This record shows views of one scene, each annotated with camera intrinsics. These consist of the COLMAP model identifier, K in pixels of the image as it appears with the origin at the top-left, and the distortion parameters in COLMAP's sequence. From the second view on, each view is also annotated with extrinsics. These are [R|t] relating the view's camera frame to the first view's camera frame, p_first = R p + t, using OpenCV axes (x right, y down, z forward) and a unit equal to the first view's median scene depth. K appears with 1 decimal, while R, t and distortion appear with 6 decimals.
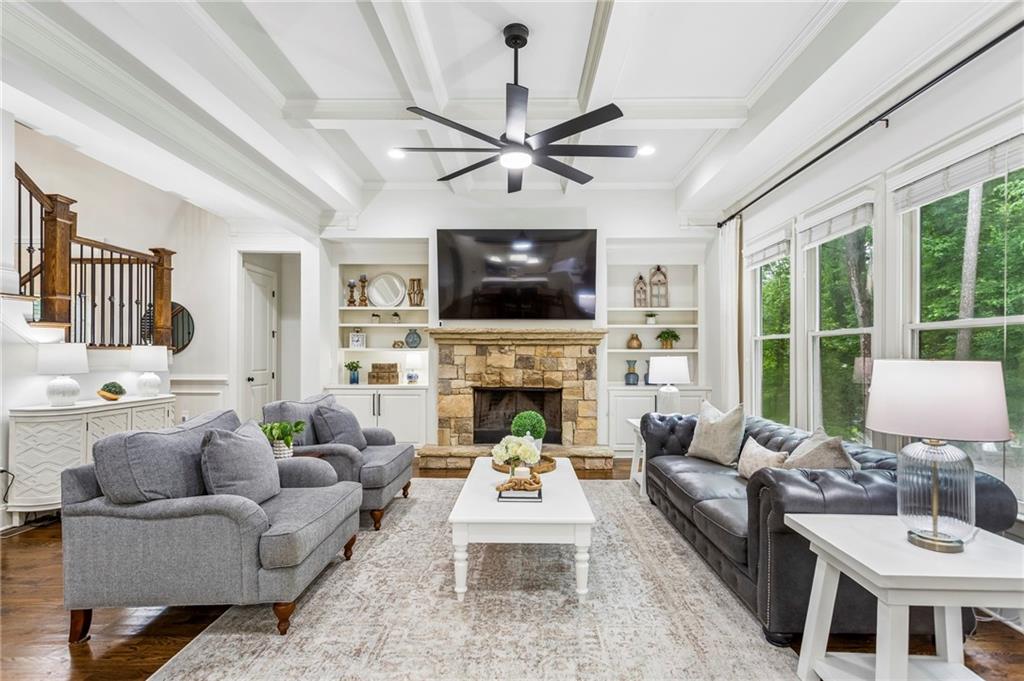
lens RADIAL K [[497.4, 0, 513.2], [0, 497.4, 346.9], [0, 0, 1]] dist [0.003419, 0.000320]
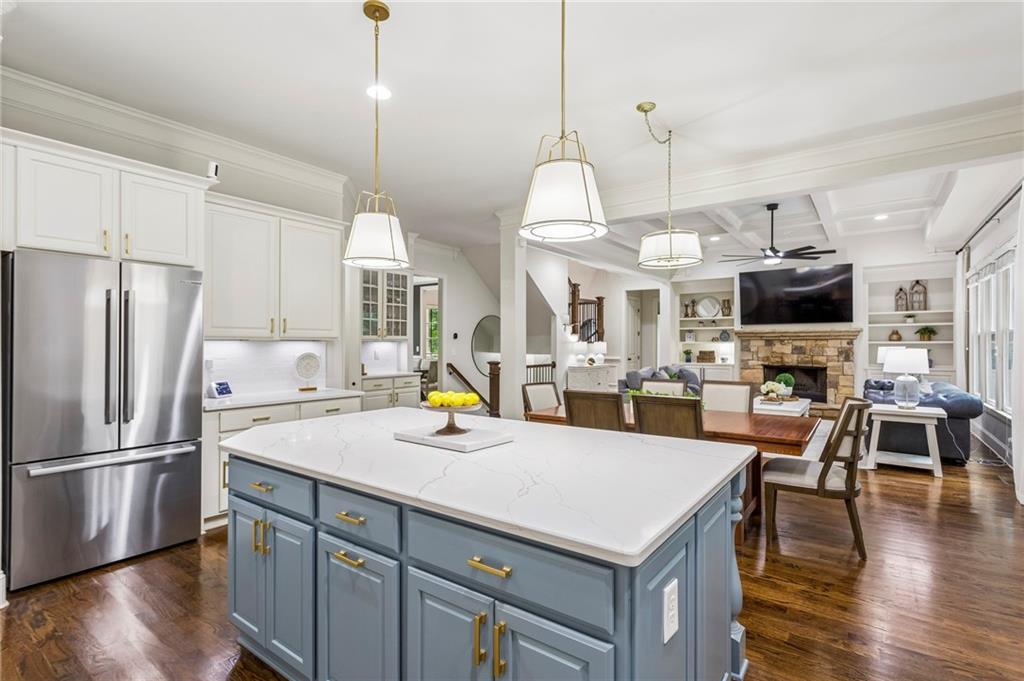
lens RADIAL K [[497.4, 0, 513.2], [0, 497.4, 346.9], [0, 0, 1]] dist [0.003419, 0.000320]
pose [[0.825145, -0.000020, -0.564921, 0.168896], [0.012428, 0.999759, 0.018117, -0.020363], [0.564784, -0.021970, 0.824946, -0.838578]]
